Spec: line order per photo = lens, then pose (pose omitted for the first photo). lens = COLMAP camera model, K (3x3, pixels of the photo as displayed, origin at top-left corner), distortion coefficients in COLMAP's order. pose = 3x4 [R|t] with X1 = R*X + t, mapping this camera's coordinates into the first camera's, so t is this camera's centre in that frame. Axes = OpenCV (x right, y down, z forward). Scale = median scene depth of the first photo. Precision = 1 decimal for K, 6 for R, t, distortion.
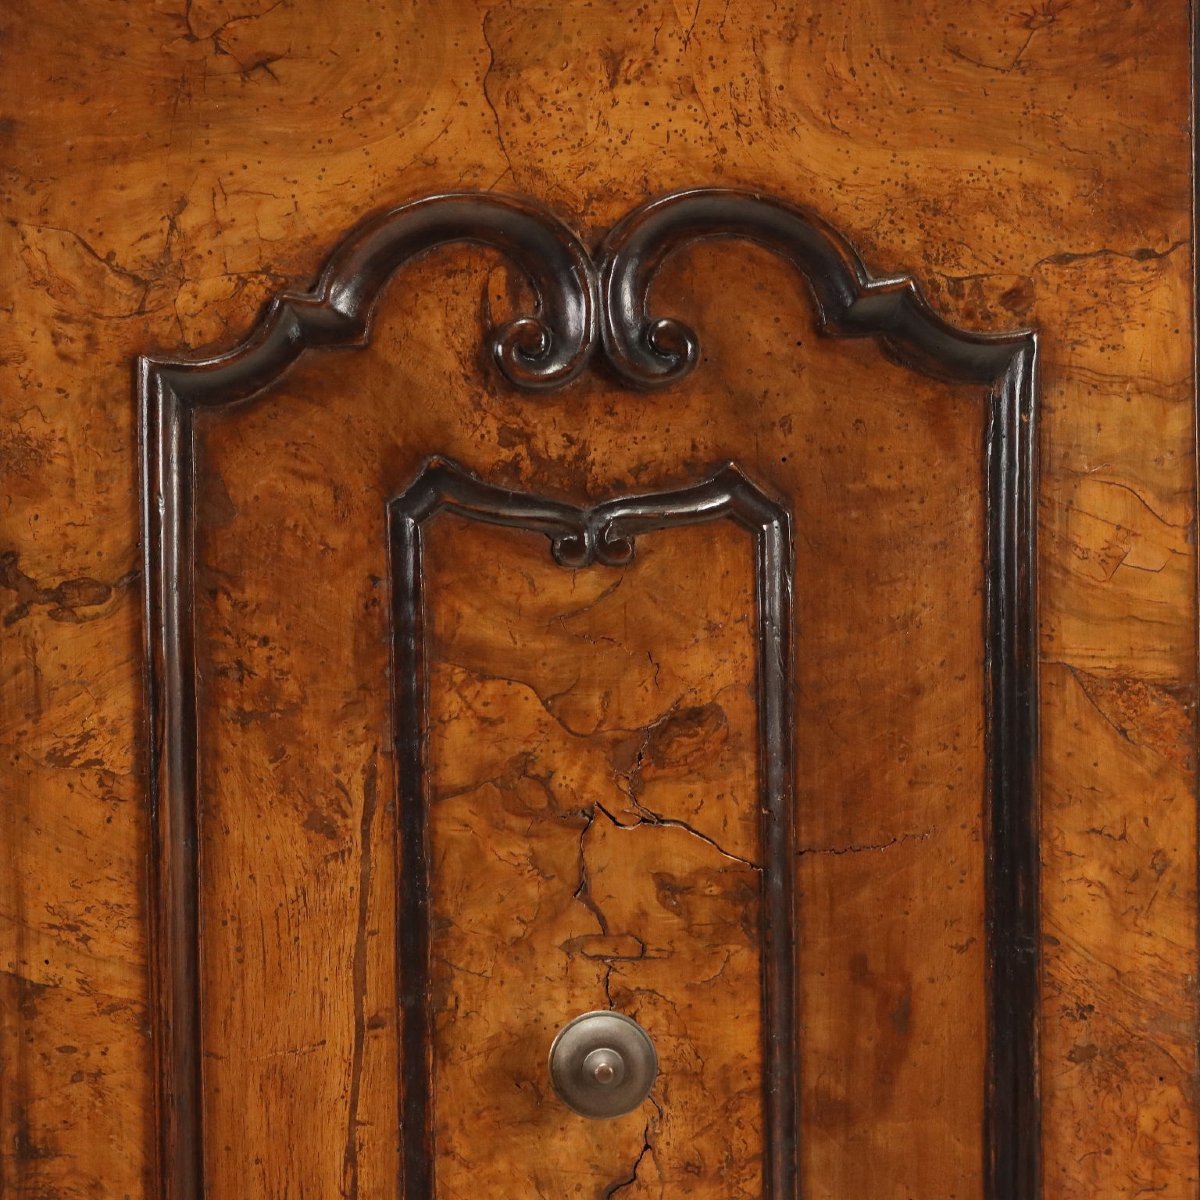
lens RADIAL K [[2922.1, 0, 601.2], [0, 2922.1, 600.3], [0, 0, 1]] dist [0.008086, 0.000000]
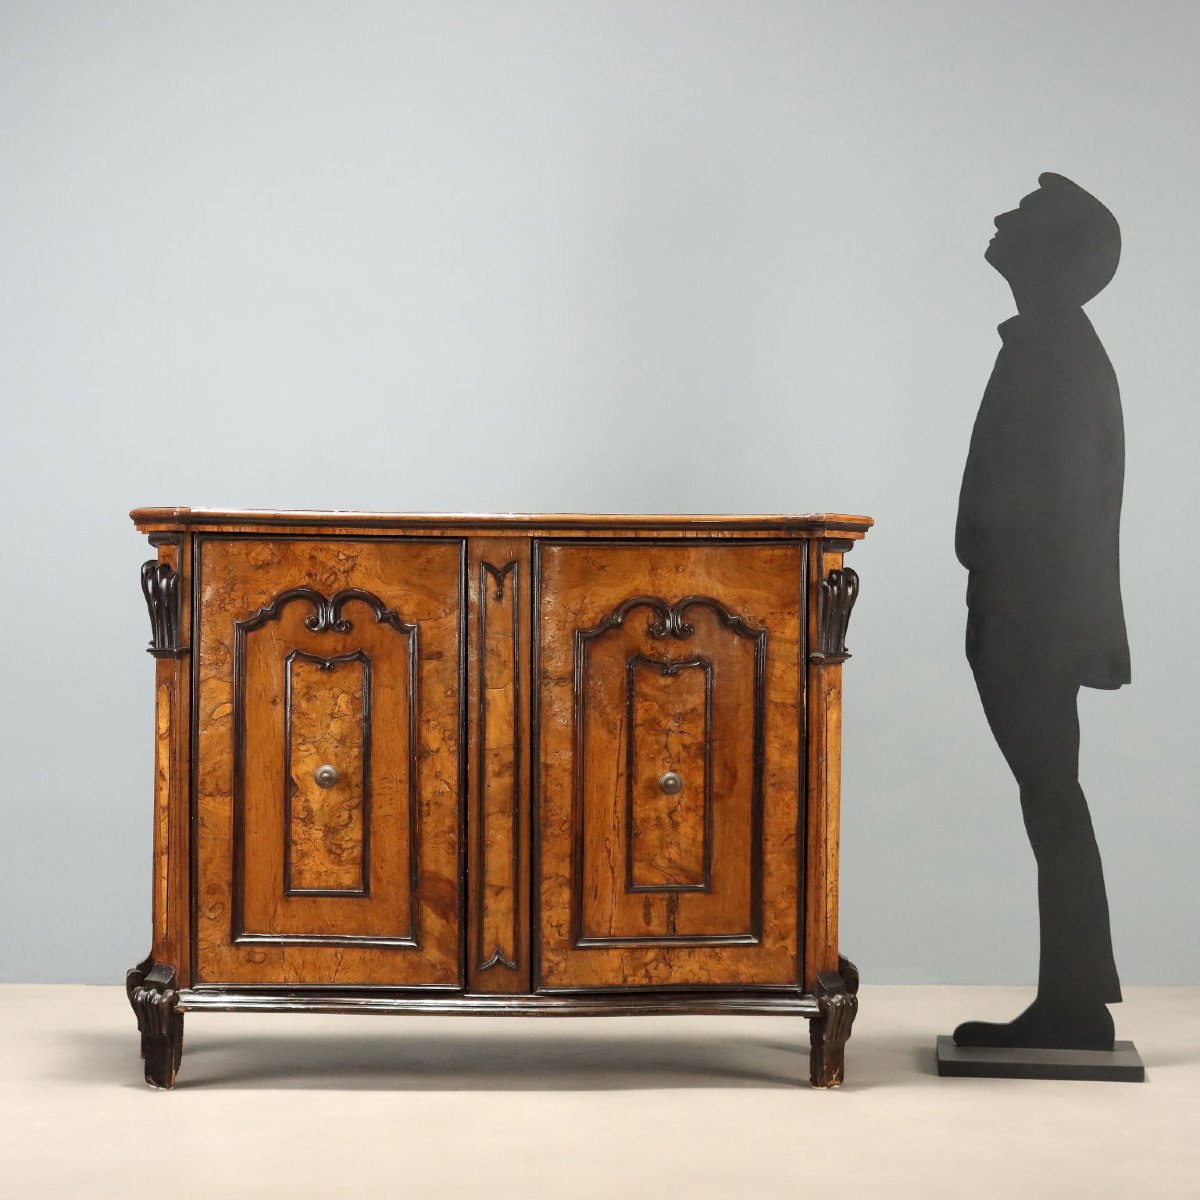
lens RADIAL K [[2922.1, 0, 599.6], [0, 2922.1, 600.7], [0, 0, 1]] dist [0.008086, 0.000000]
pose [[0.997584, 0.023315, 0.065436, -0.420828], [-0.021790, 0.999476, -0.023920, -0.019210], [-0.065960, 0.022436, 0.997570, -3.617632]]
